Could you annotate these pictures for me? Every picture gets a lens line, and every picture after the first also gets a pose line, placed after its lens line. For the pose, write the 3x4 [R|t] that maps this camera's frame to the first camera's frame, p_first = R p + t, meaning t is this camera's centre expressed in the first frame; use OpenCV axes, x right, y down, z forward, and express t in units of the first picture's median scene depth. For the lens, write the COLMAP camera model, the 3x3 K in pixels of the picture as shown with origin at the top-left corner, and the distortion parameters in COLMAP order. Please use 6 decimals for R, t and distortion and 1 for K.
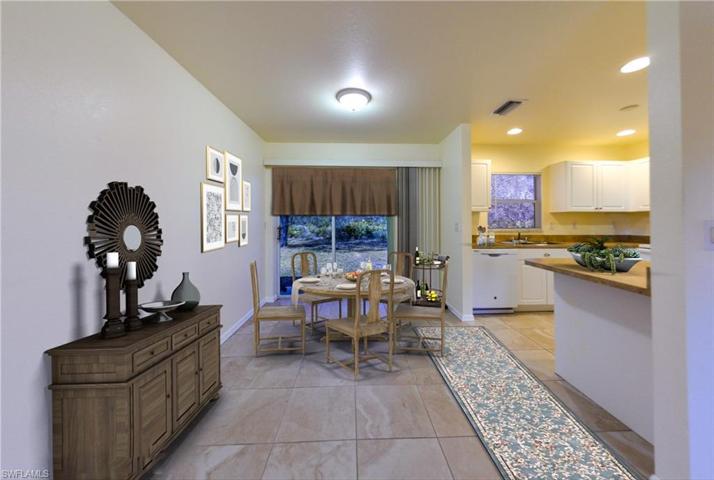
lens RADIAL K [[249.0, 0, 358.0], [0, 249.0, 222.0], [0, 0, 1]] dist [-0.000088, 0.000012]
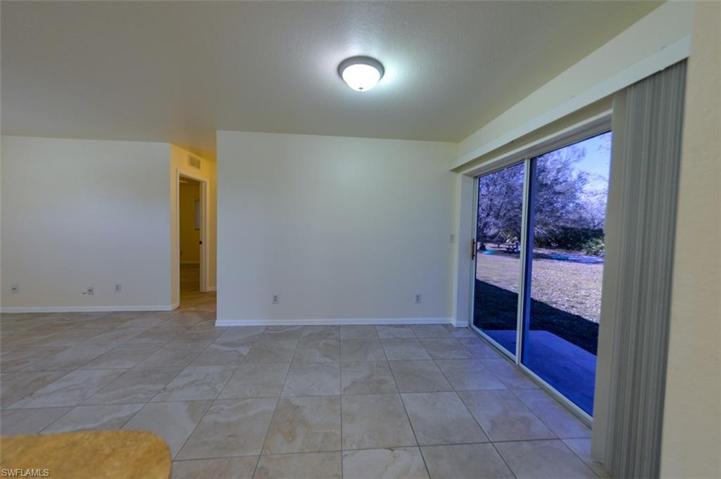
lens RADIAL K [[246.0, 0, 361.2], [0, 246.0, 227.1], [0, 0, 1]] dist [0.000070, 0.000014]
pose [[0.046957, 0.009596, -0.998851, 0.557795], [-0.034228, 0.999382, 0.007992, -0.024468], [0.998310, 0.033814, 0.047256, 0.715287]]
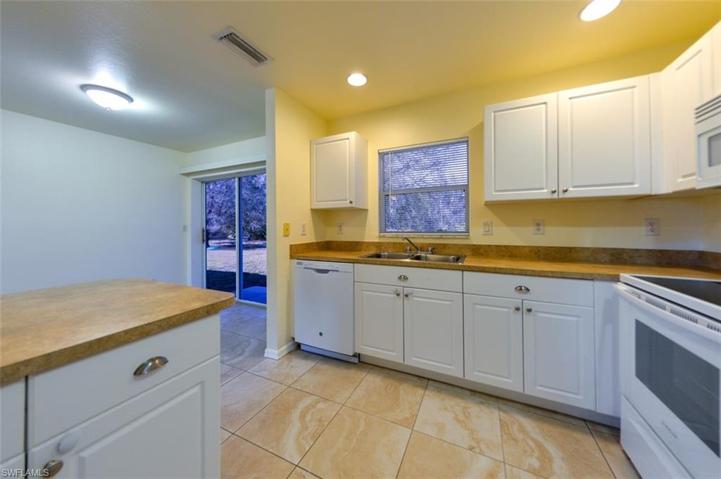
lens RADIAL K [[246.0, 0, 361.2], [0, 246.0, 227.1], [0, 0, 1]] dist [0.000070, 0.000014]
pose [[0.879927, -0.004301, -0.475090, 0.959067], [0.006012, 0.999980, 0.002082, 0.012132], [0.475071, -0.004688, 0.879935, 0.459859]]
